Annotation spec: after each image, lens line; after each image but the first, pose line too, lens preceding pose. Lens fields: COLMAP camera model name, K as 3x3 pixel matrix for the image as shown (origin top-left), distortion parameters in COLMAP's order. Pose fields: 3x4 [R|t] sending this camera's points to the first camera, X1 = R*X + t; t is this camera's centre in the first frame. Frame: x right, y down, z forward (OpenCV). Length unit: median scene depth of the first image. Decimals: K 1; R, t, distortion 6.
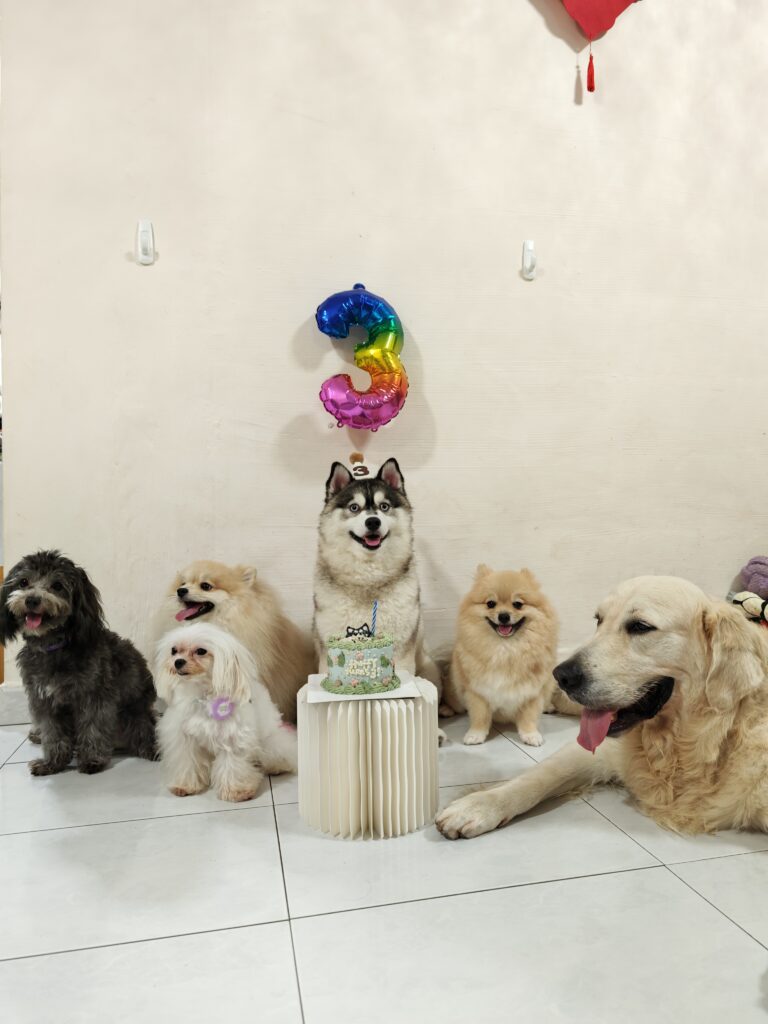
lens RADIAL K [[691.1, 0, 388.9], [0, 691.1, 506.6], [0, 0, 1]] dist [-0.002217, -0.001901]
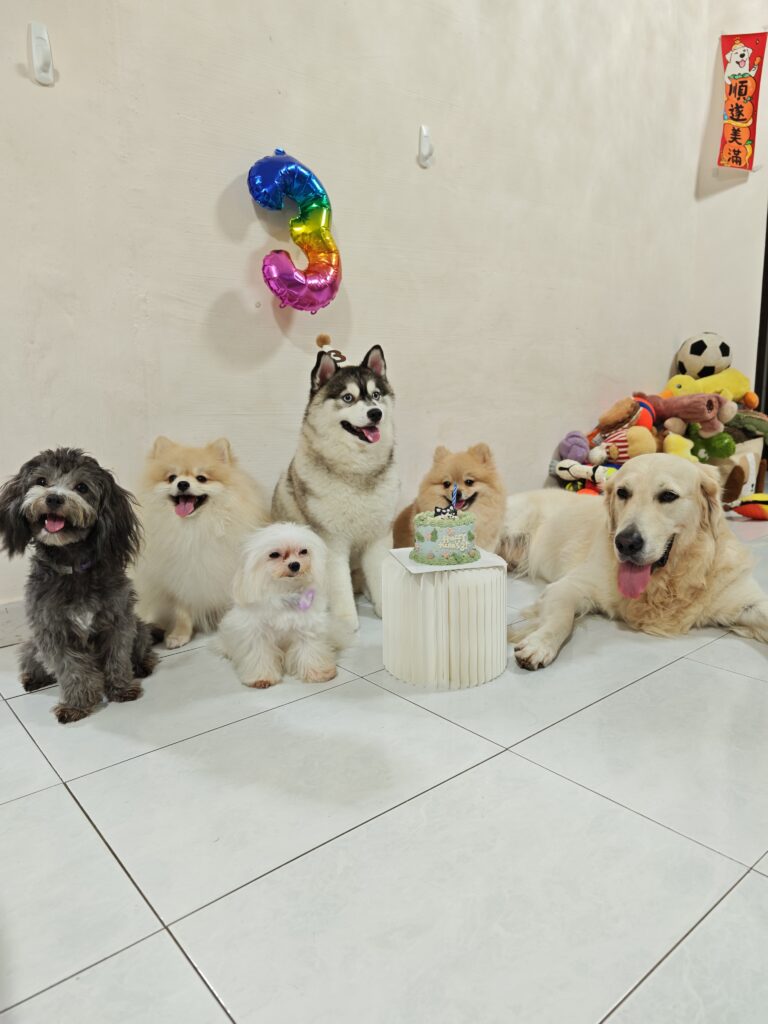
lens RADIAL K [[691.1, 0, 386.9], [0, 691.1, 510.0], [0, 0, 1]] dist [-0.002217, -0.001901]
pose [[0.892199, -0.081767, 0.444180, -0.394471], [0.002988, 0.984522, 0.175234, -0.008010], [-0.451633, -0.155016, 0.878634, 0.051906]]
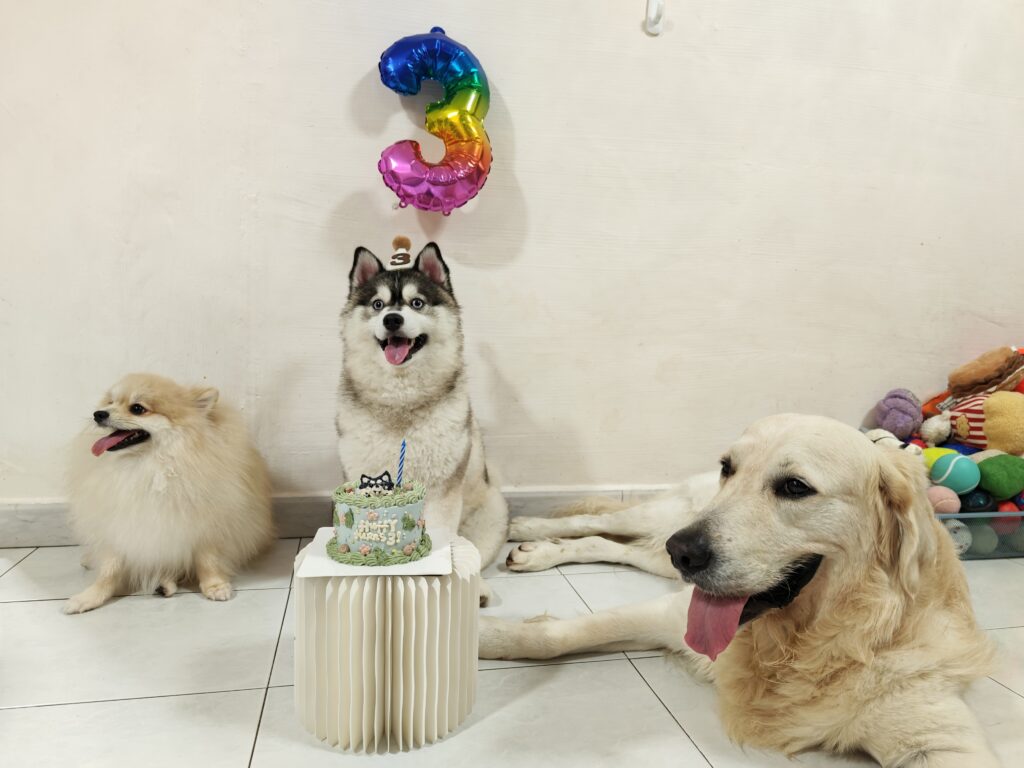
lens RADIAL K [[691.1, 0, 502.1], [0, 691.1, 378.6], [0, 0, 1]] dist [-0.002217, -0.001901]
pose [[0.998765, 0.049681, -0.001079, 0.055956], [-0.049290, 0.993208, 0.105395, -0.007814], [0.006308, -0.105212, 0.994430, 0.181926]]
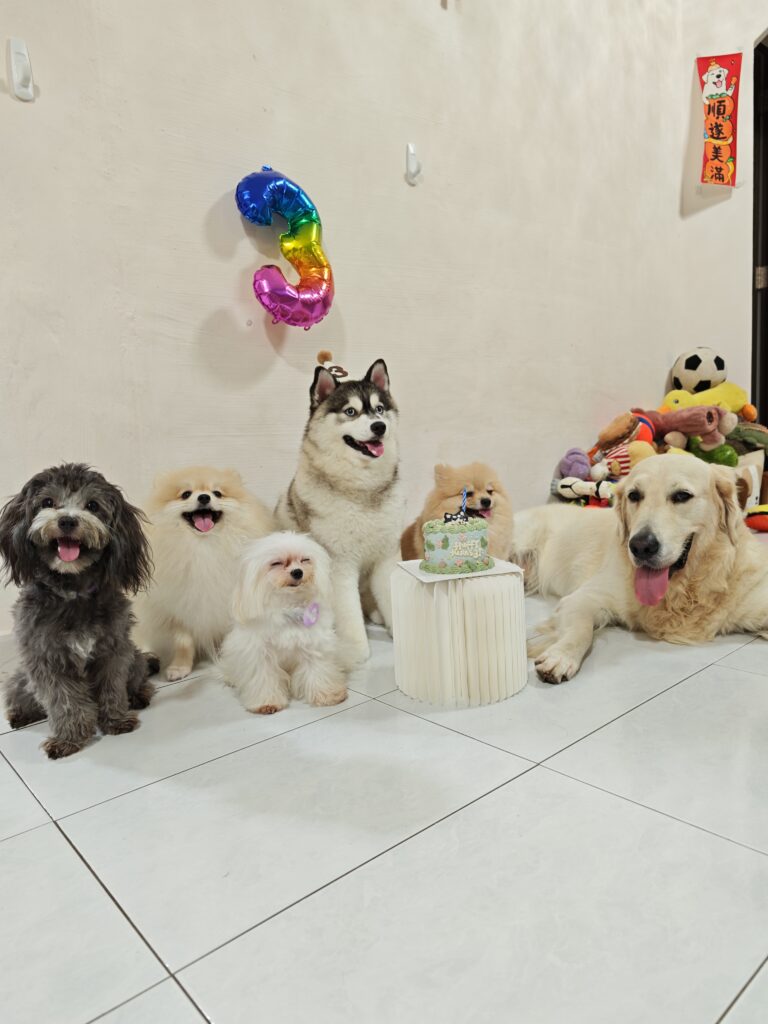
lens RADIAL K [[691.1, 0, 387.4], [0, 691.1, 517.6], [0, 0, 1]] dist [-0.002217, -0.001901]
pose [[0.883942, -0.094575, 0.457932, -0.392505], [0.040067, 0.991050, 0.127337, 0.030258], [-0.465876, -0.094211, 0.879820, 0.088047]]
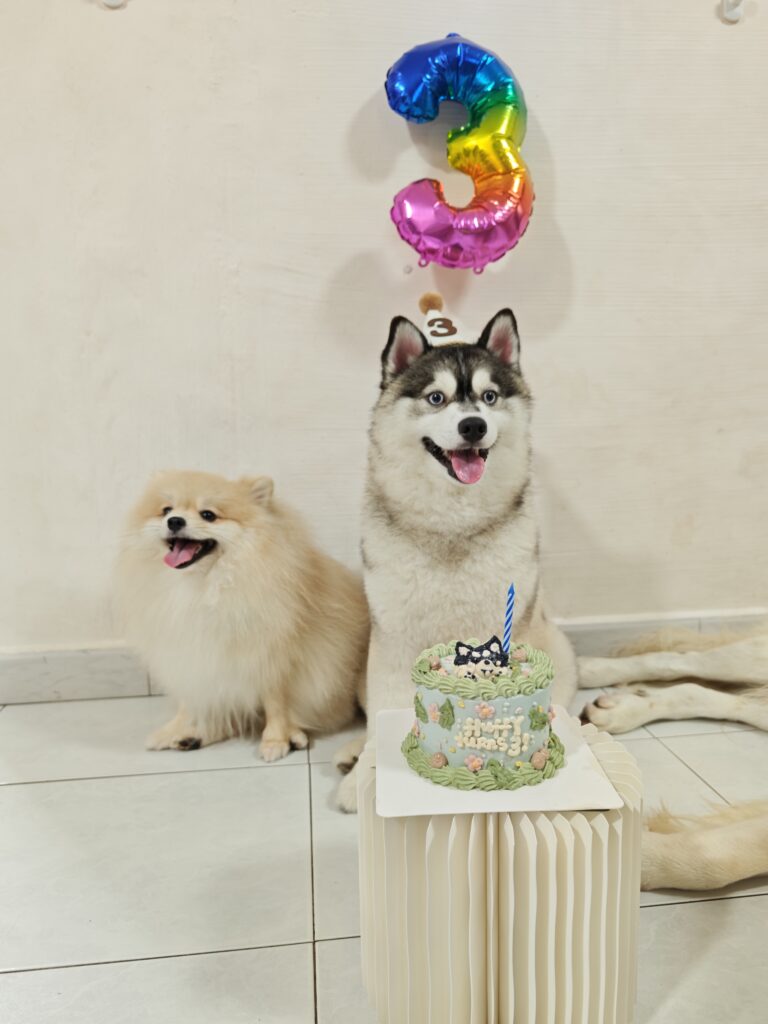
lens RADIAL K [[691.1, 0, 364.7], [0, 691.1, 487.7], [0, 0, 1]] dist [-0.002217, -0.001901]
pose [[0.993649, 0.004324, -0.112442, -0.045624], [0.008773, 0.993243, 0.115725, 0.008273], [0.112182, -0.115976, 0.986897, 0.349380]]
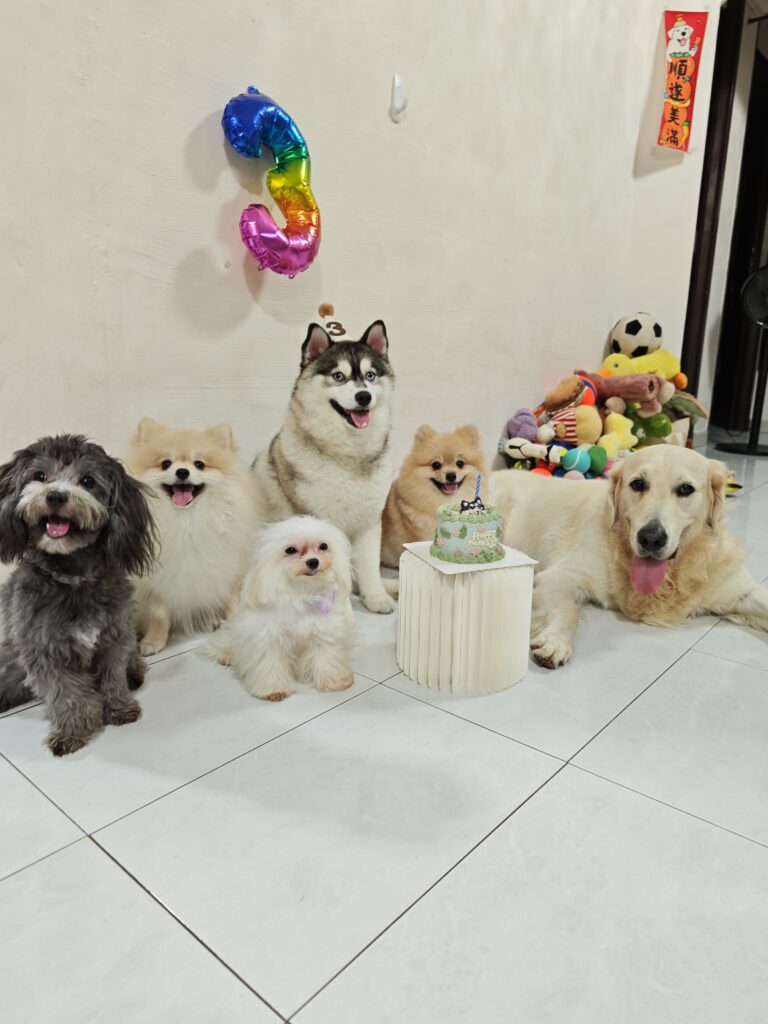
lens RADIAL K [[691.1, 0, 378.0], [0, 691.1, 513.0], [0, 0, 1]] dist [-0.002217, -0.001901]
pose [[0.812837, -0.107238, 0.572535, -0.481094], [-0.033061, 0.972829, 0.229152, -0.024285], [-0.581552, -0.205191, 0.787206, 0.178604]]
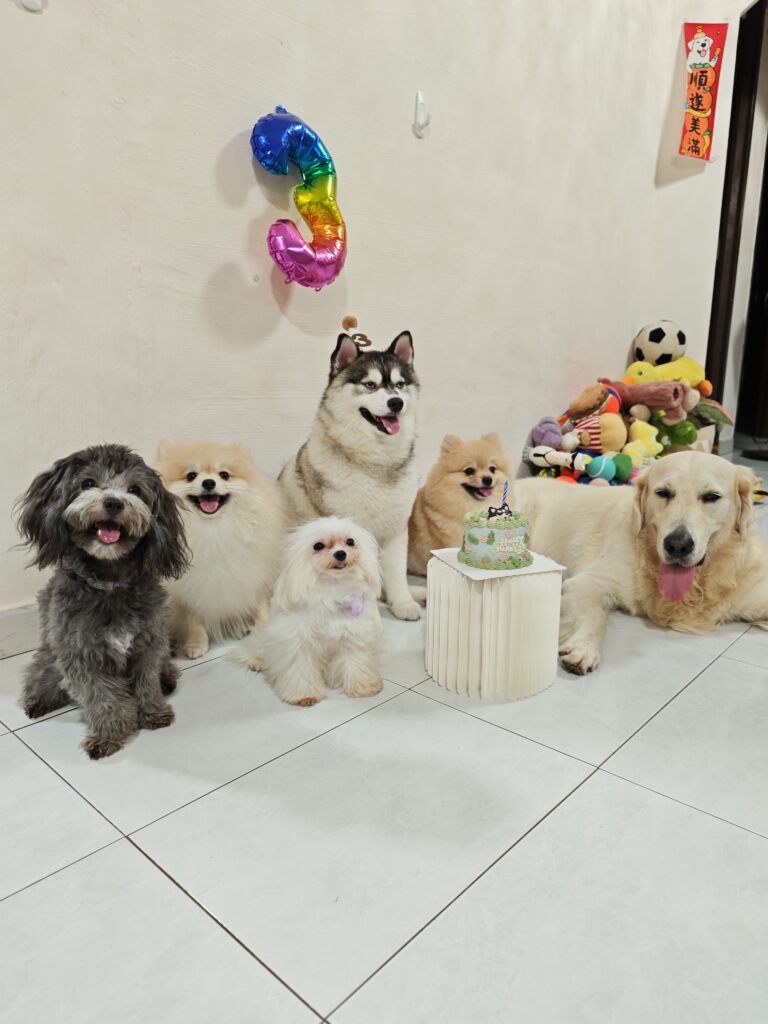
lens RADIAL K [[691.1, 0, 381.6], [0, 691.1, 507.7], [0, 0, 1]] dist [-0.002217, -0.001901]
pose [[0.827535, -0.098424, 0.552719, -0.490931], [-0.022439, 0.977927, 0.207737, -0.022623], [-0.560966, -0.184312, 0.807060, 0.174561]]
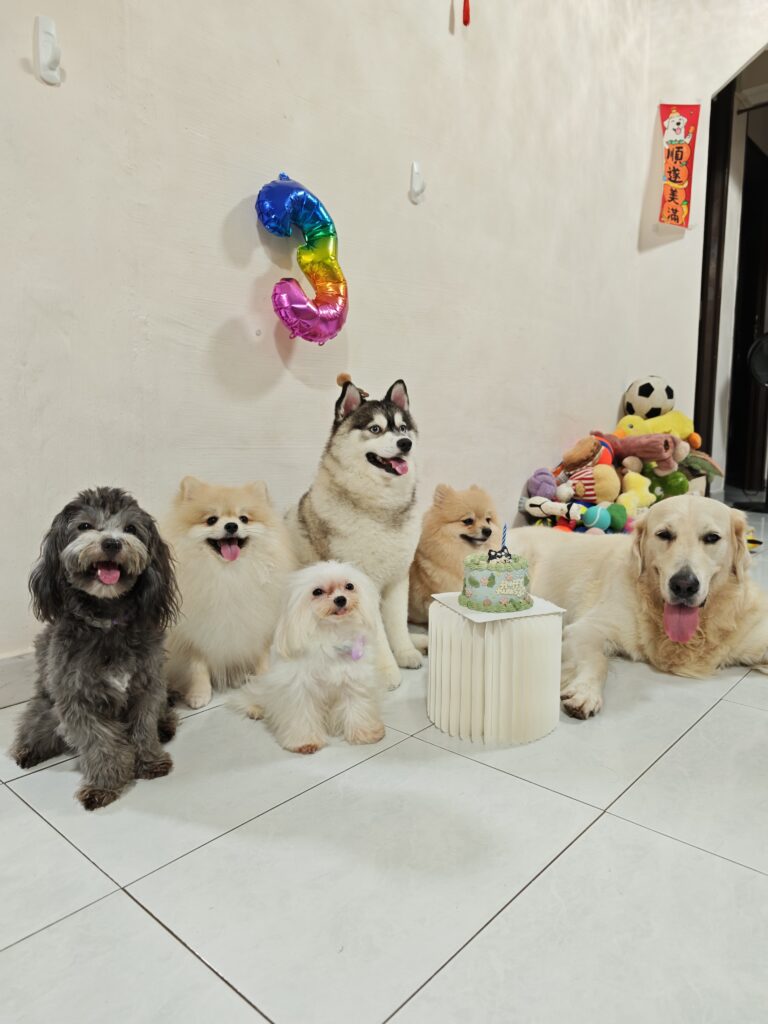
lens RADIAL K [[691.1, 0, 392.5], [0, 691.1, 502.8], [0, 0, 1]] dist [-0.002217, -0.001901]
pose [[0.814778, -0.052398, 0.577400, -0.500942], [-0.020496, 0.992682, 0.119007, -0.011195], [-0.579410, -0.108799, 0.807742, 0.168597]]
